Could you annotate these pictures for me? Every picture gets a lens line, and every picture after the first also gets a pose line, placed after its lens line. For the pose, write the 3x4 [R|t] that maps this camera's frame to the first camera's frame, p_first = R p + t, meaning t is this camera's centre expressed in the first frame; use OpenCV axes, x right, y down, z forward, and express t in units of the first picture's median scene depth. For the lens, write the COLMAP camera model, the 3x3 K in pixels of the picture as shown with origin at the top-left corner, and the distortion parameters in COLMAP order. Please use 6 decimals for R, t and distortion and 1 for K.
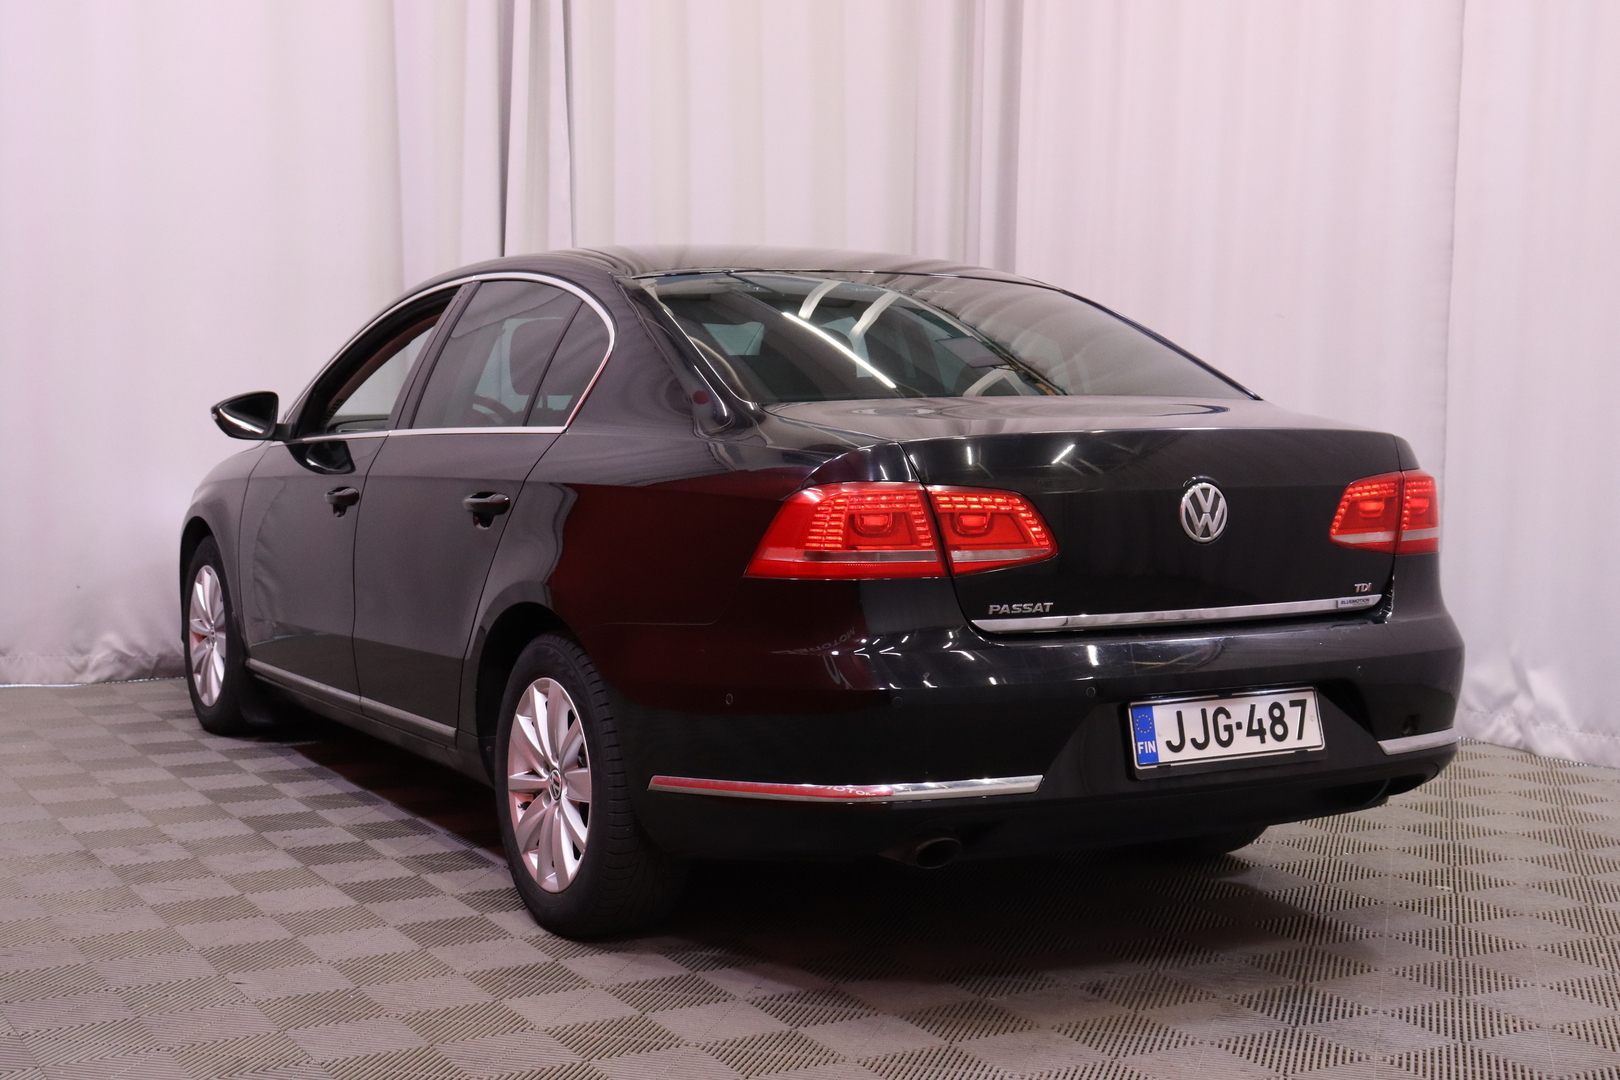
lens RADIAL K [[2339.1, 0, 810.0], [0, 2339.1, 540.0], [0, 0, 1]] dist [-0.108235, 0.072500]
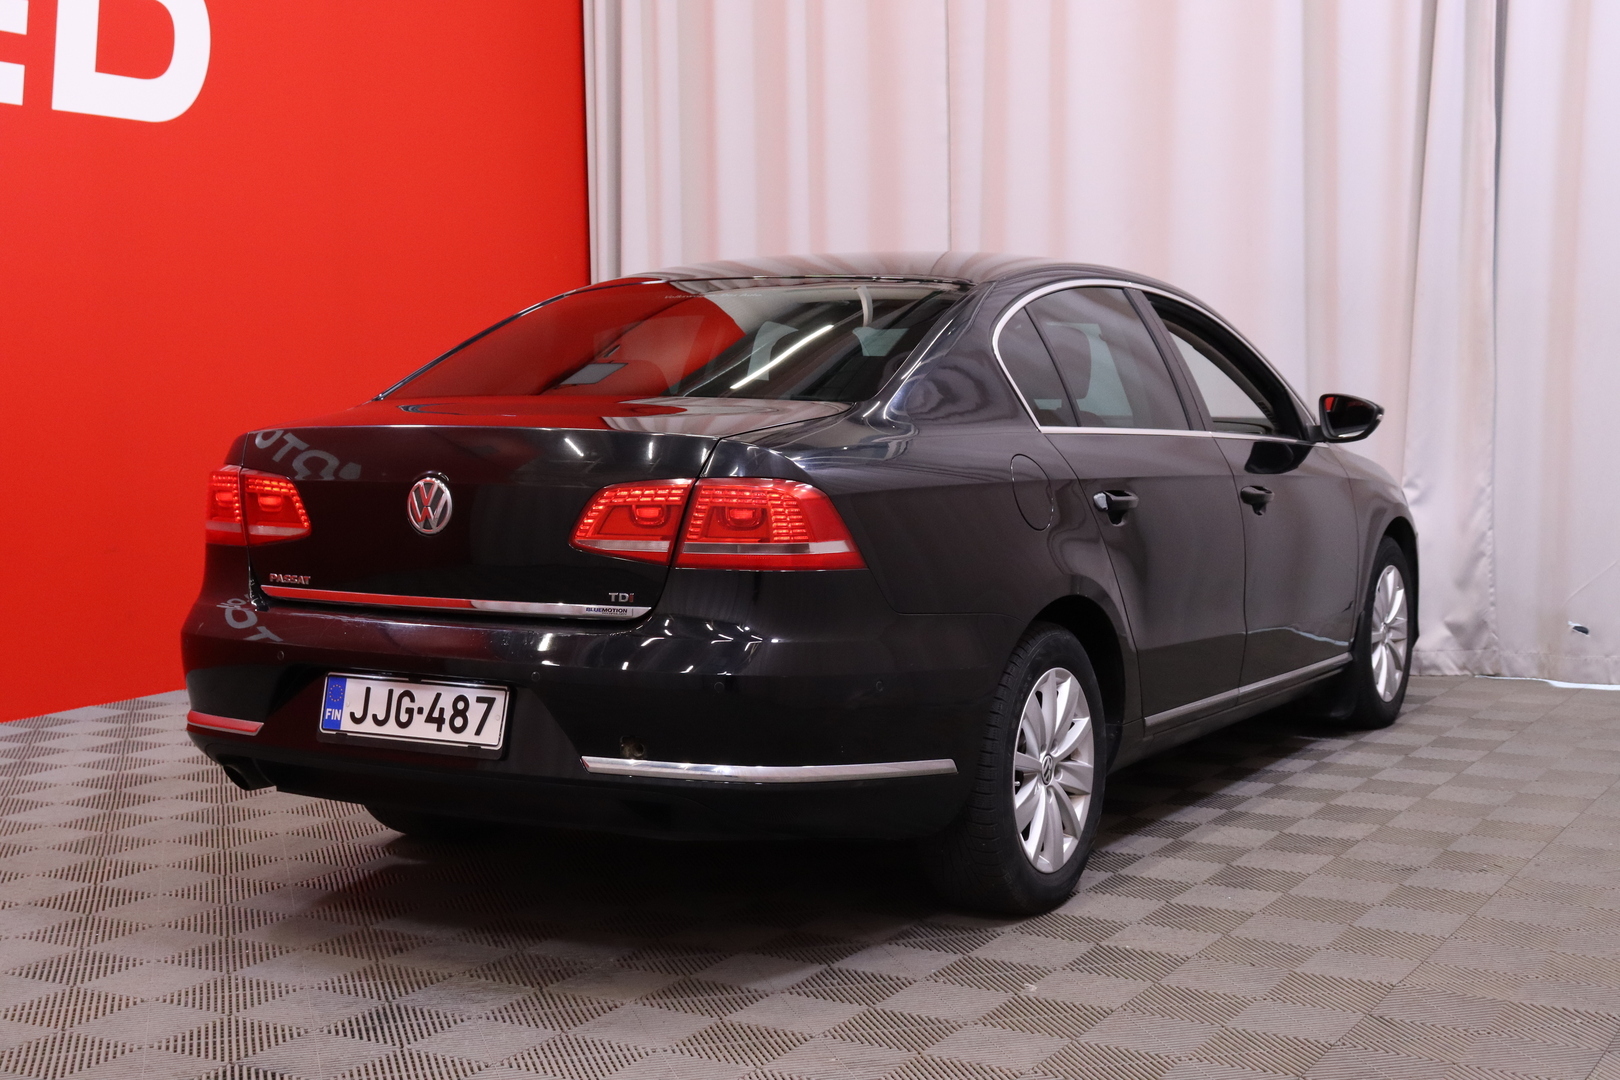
lens RADIAL K [[2339.1, 0, 810.0], [0, 2339.1, 540.0], [0, 0, 1]] dist [-0.108235, 0.072500]
pose [[0.517652, 0.059010, -0.853554, 1.162581], [-0.058031, 0.997743, 0.033785, -0.042211], [0.853621, 0.032044, 0.519909, 0.602544]]
